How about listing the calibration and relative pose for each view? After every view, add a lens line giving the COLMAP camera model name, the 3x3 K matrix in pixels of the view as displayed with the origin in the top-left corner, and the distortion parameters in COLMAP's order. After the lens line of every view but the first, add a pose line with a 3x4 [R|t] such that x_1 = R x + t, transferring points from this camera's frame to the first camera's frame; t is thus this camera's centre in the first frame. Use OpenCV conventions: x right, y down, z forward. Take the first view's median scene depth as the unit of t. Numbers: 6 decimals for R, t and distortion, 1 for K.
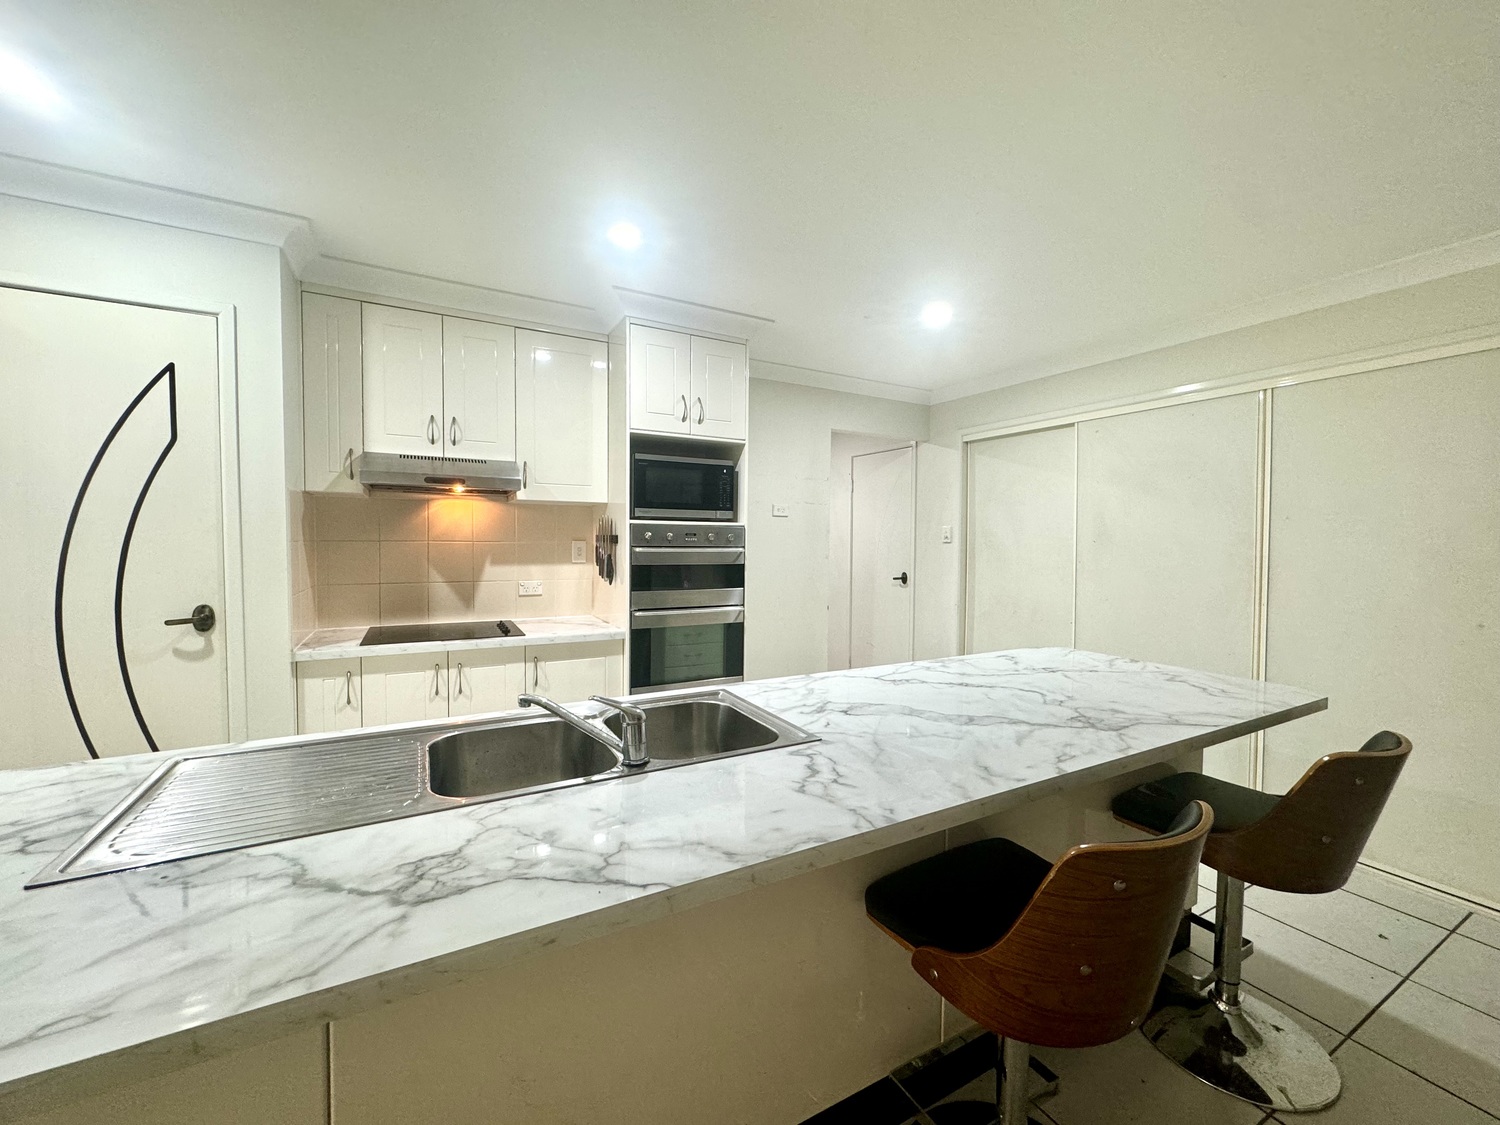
lens RADIAL K [[594.7, 0, 742.4], [0, 594.7, 550.9], [0, 0, 1]] dist [0.002537, -0.001435]
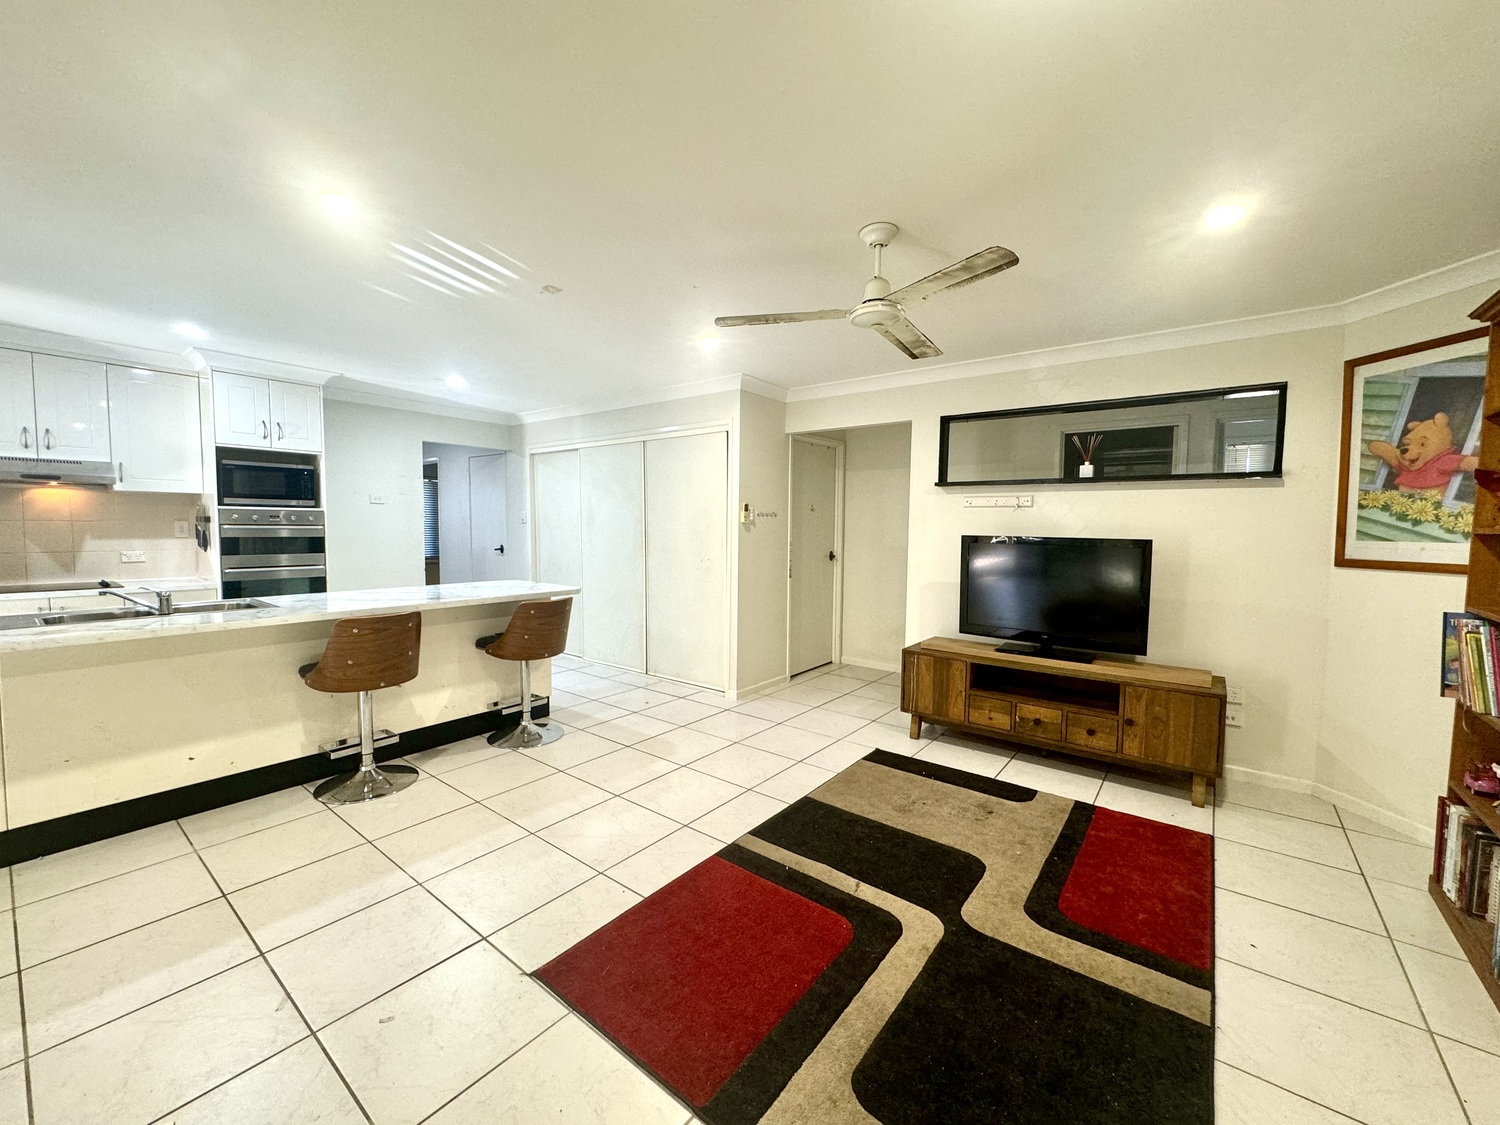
lens RADIAL K [[594.7, 0, 745.9], [0, 594.7, 552.8], [0, 0, 1]] dist [0.002537, -0.001435]
pose [[0.918360, -0.021344, 0.395170, 0.414585], [0.010022, 0.999479, 0.030692, 0.029962], [-0.395619, -0.024226, 0.918095, -0.839152]]
